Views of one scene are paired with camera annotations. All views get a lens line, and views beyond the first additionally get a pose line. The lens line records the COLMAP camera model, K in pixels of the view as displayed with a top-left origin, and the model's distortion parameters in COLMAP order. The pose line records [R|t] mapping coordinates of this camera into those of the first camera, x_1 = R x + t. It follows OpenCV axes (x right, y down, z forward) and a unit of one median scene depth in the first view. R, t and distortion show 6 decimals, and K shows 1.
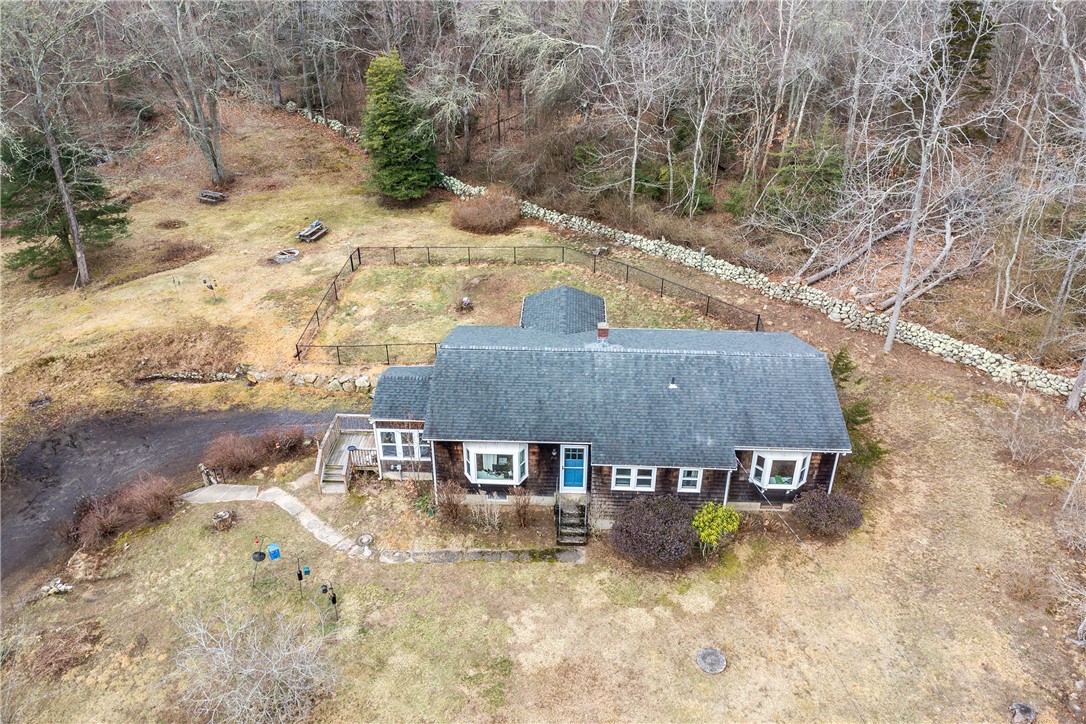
lens RADIAL K [[791.4, 0, 543.0], [0, 791.4, 362.0], [0, 0, 1]] dist [-0.000144, 0.000008]
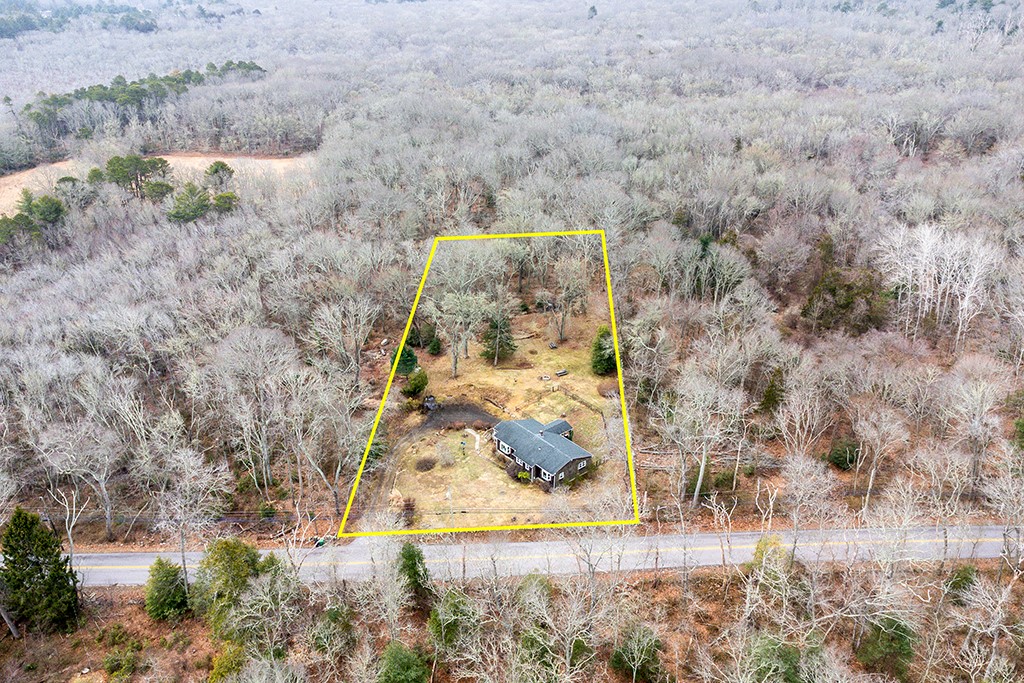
lens RADIAL K [[746.2, 0, 512.0], [0, 746.2, 341.5], [0, 0, 1]] dist [-0.000144, 0.000008]
pose [[0.692396, 0.331665, -0.640770, 1.767699], [-0.372818, 0.924801, 0.075825, -0.548511], [0.617733, 0.186390, 0.763979, -1.692782]]
